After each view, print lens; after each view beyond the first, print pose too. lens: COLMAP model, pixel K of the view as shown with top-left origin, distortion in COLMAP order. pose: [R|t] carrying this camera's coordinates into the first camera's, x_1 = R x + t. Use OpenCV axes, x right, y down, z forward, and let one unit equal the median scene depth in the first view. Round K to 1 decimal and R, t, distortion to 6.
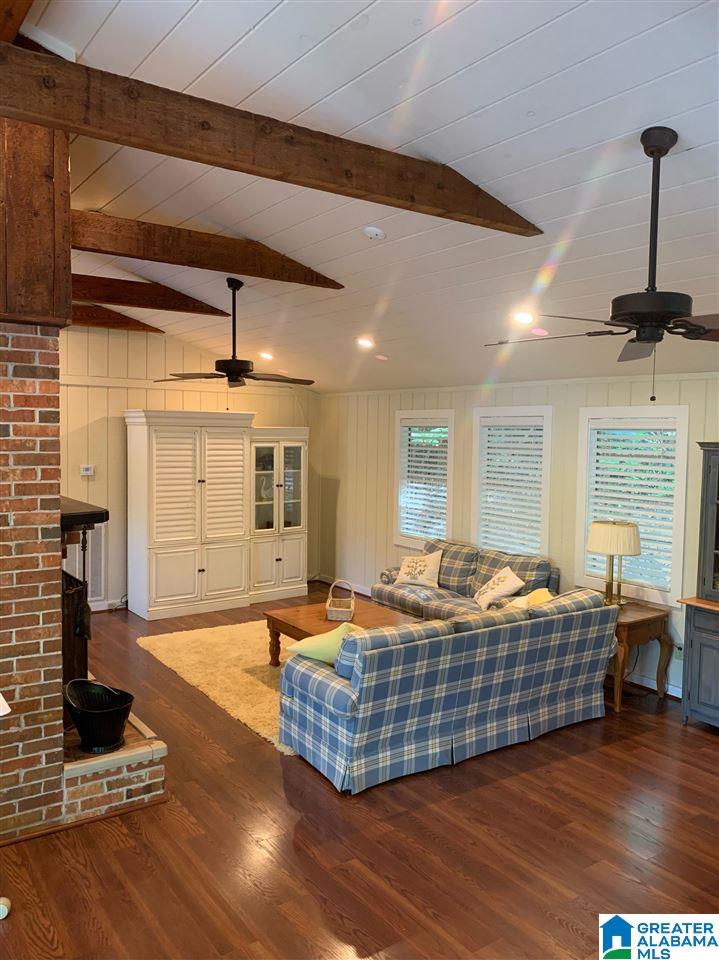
lens RADIAL K [[740.7, 0, 357.3], [0, 740.7, 475.5], [0, 0, 1]] dist [0.106709, -0.222639]
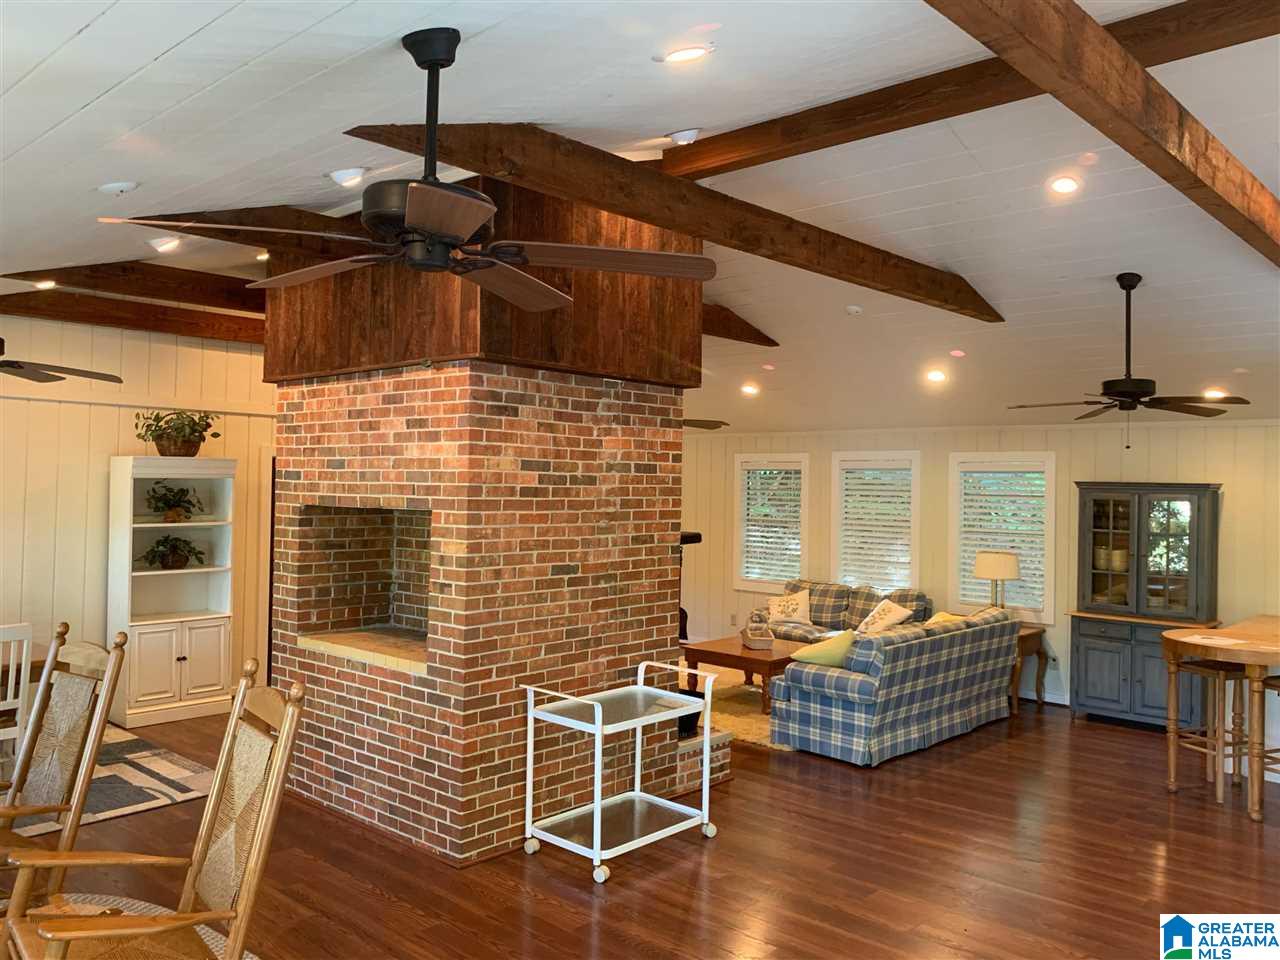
lens RADIAL K [[987.7, 0, 644.8], [0, 987.7, 469.8], [0, 0, 1]] dist [0.106709, -0.222639]
pose [[0.976759, 0.002101, 0.214331, -0.686537], [0.013175, 0.997473, -0.069819, 0.048274], [-0.213936, 0.071020, 0.974262, -0.517852]]
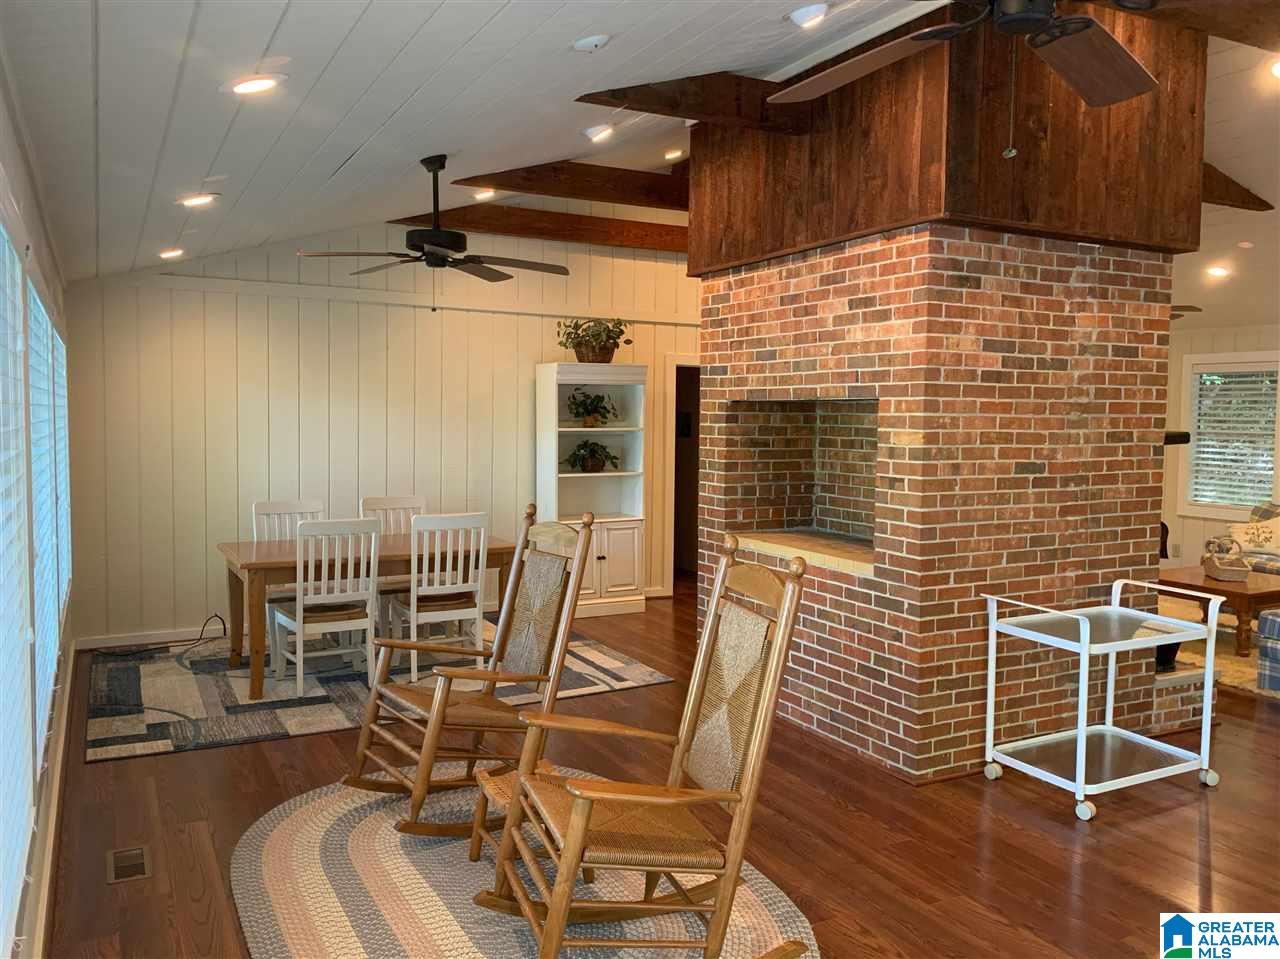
lens RADIAL K [[1006.2, 0, 637.3], [0, 1006.2, 475.5], [0, 0, 1]] dist [0.103886, -0.228407]
pose [[0.990832, 0.000582, -0.135096, -0.791188], [-0.000284, 0.999997, 0.002221, 0.091367], [0.135097, -0.002162, 0.990830, -0.428959]]
